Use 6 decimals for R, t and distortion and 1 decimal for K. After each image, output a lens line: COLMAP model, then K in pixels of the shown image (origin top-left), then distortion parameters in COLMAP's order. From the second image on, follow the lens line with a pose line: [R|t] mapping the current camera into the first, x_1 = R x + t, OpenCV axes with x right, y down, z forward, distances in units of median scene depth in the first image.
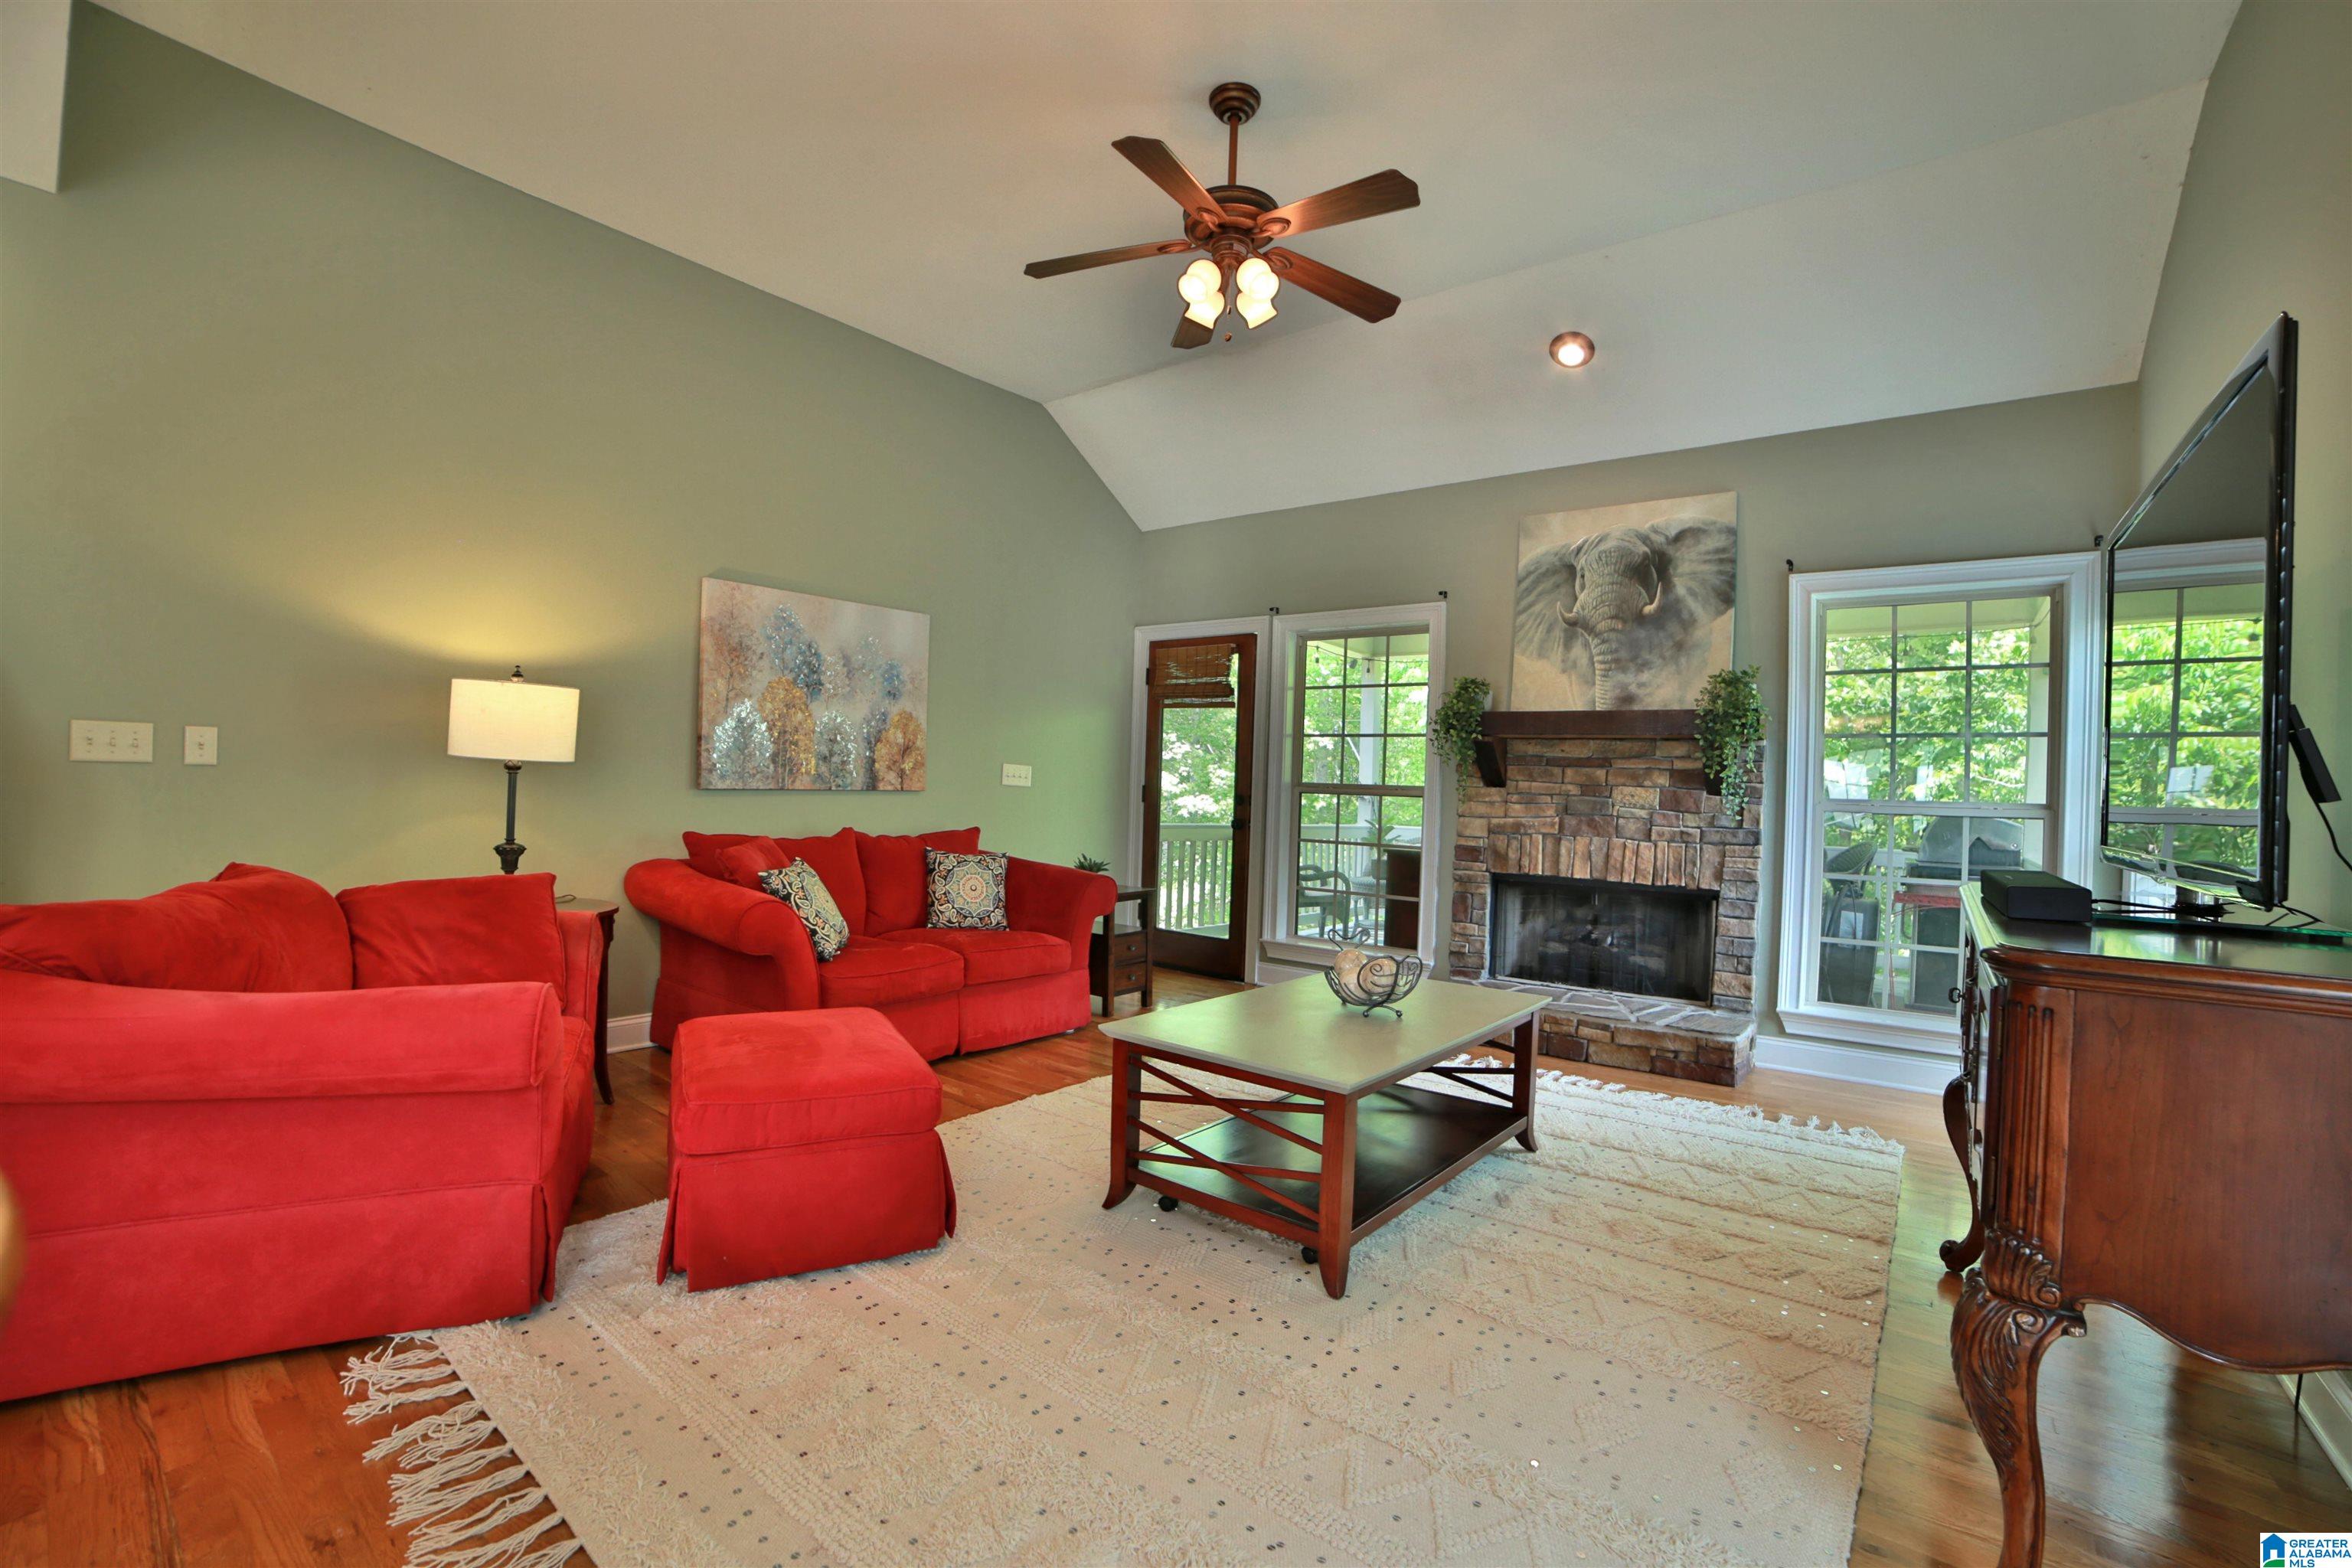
lens RADIAL K [[1009.7, 0, 1176.0], [0, 1009.7, 784.0], [0, 0, 1]] dist [-0.104965, 0.036933]
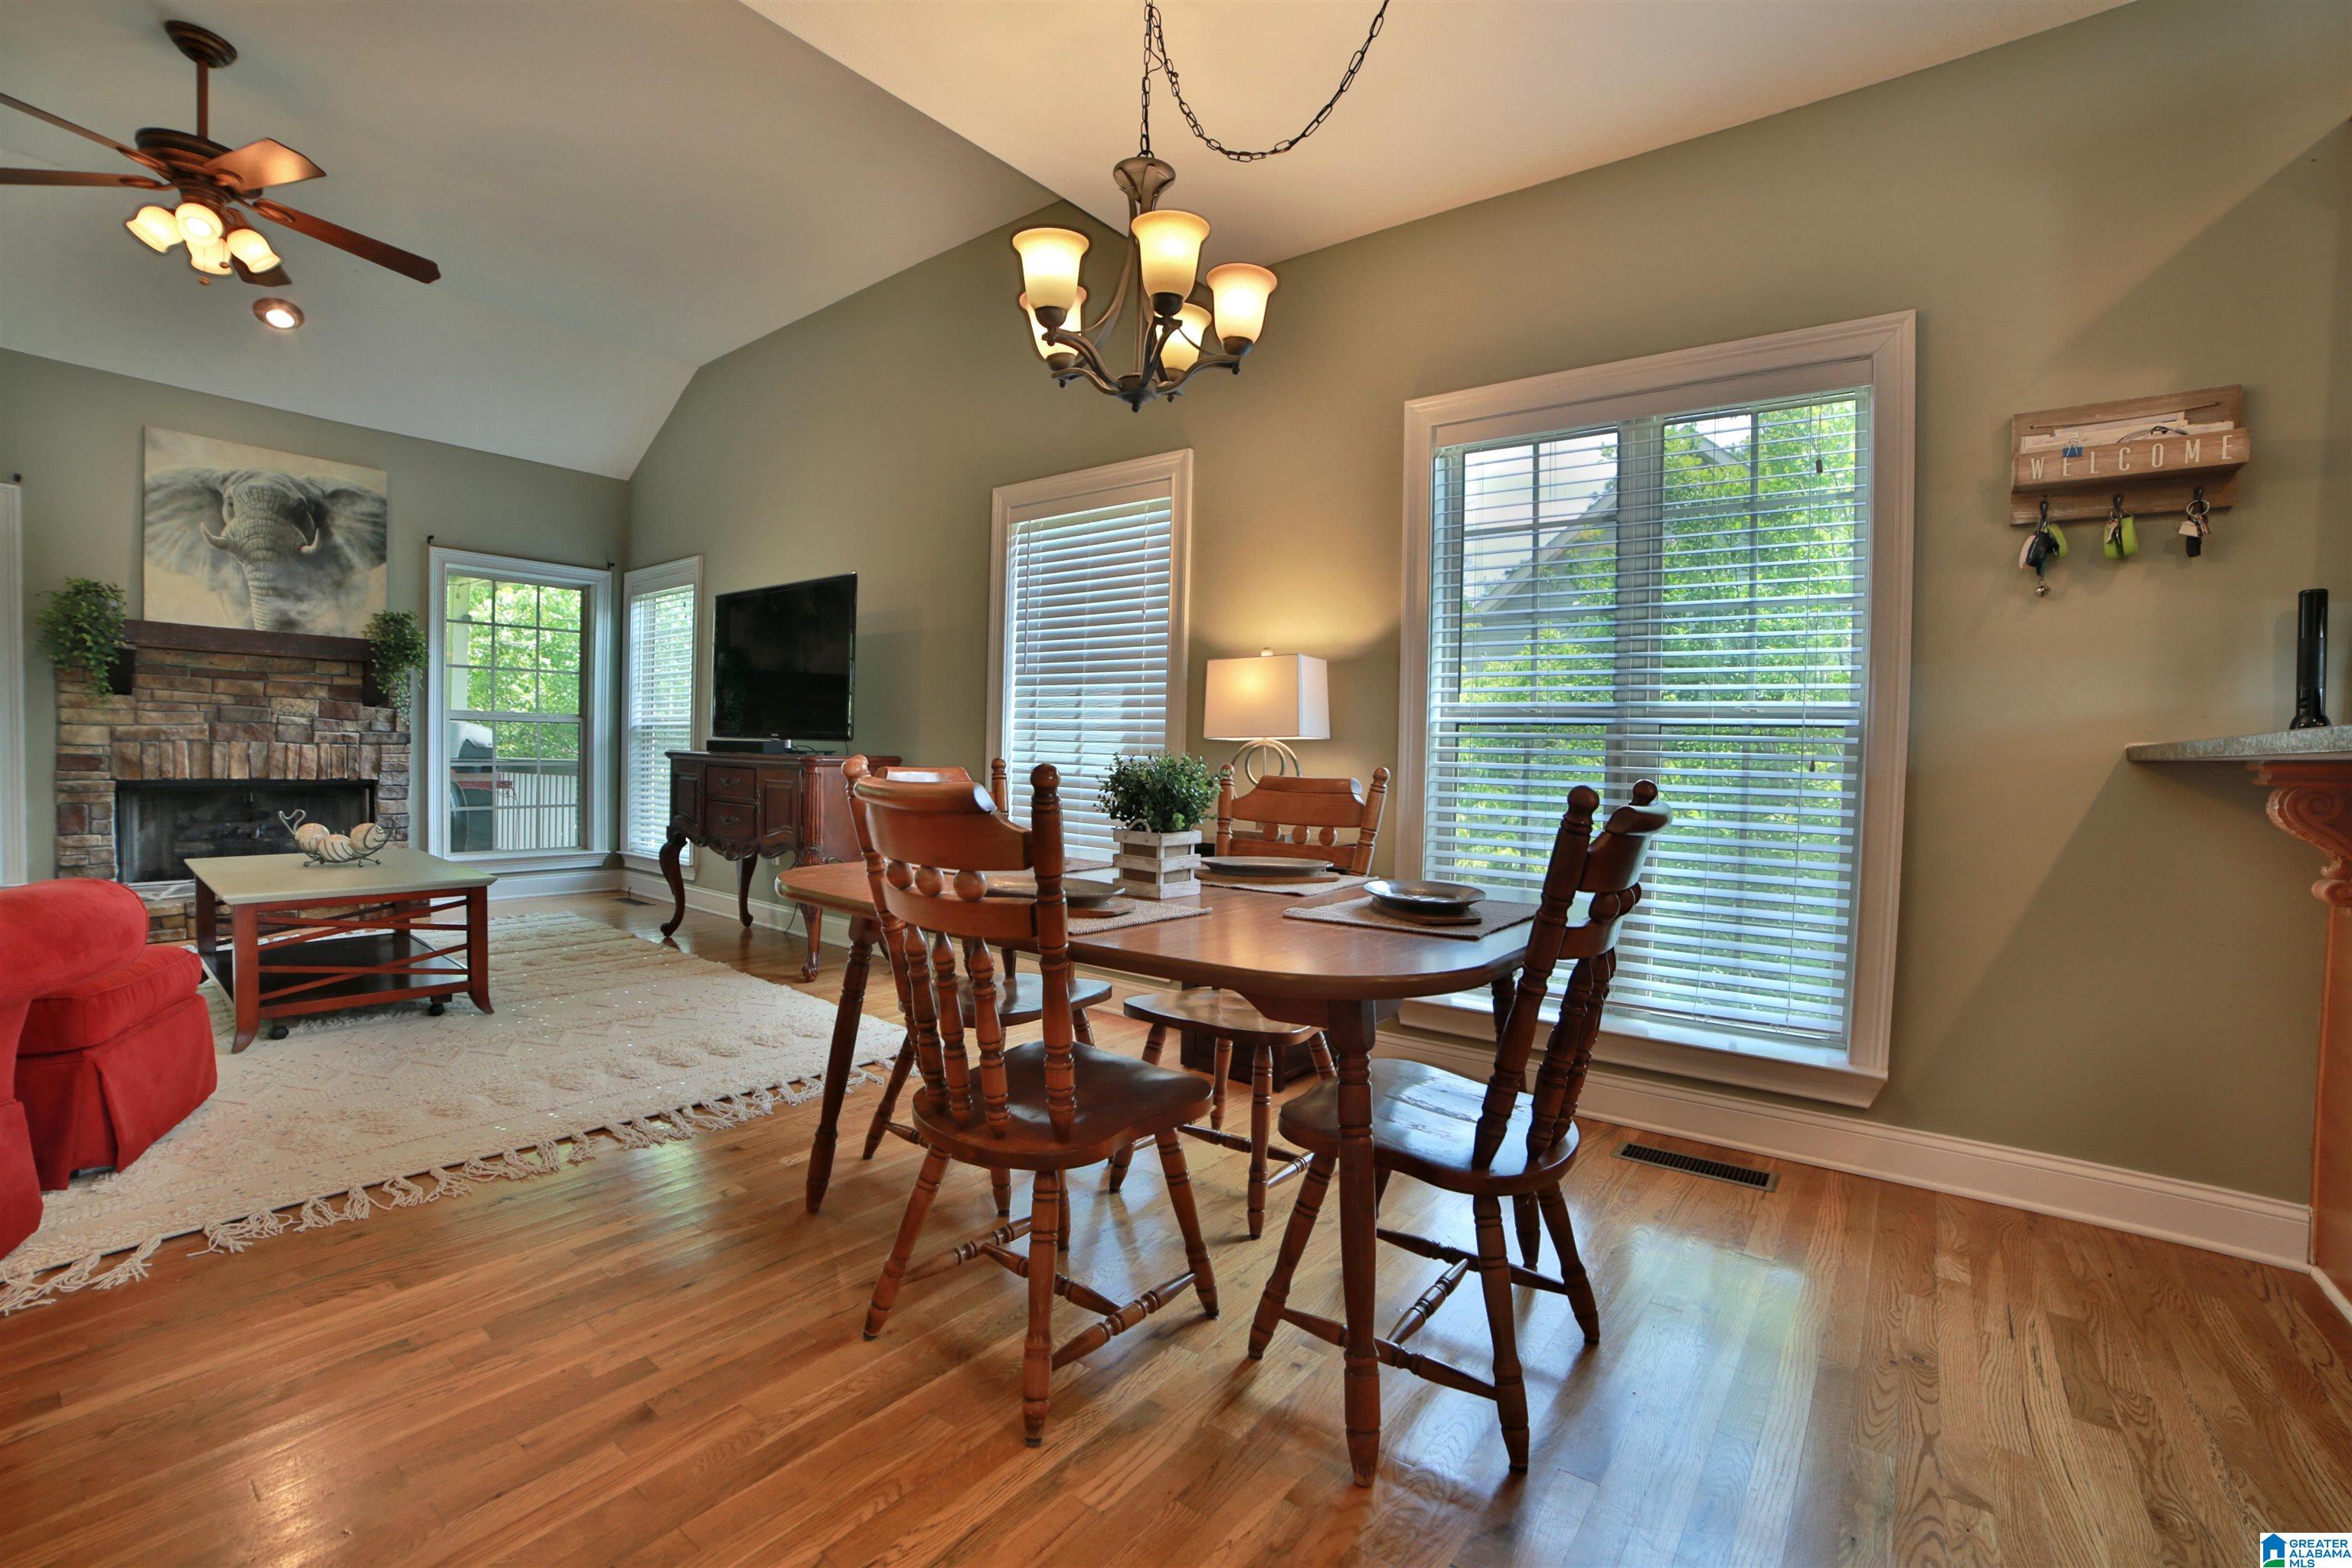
lens RADIAL K [[1009.7, 0, 1176.0], [0, 1009.7, 784.0], [0, 0, 1]] dist [-0.104965, 0.036933]
pose [[0.002336, -0.062010, 0.998073, -0.667441], [-0.026331, 0.997726, 0.062050, 0.007350], [-0.999651, -0.026425, 0.000698, -0.058896]]
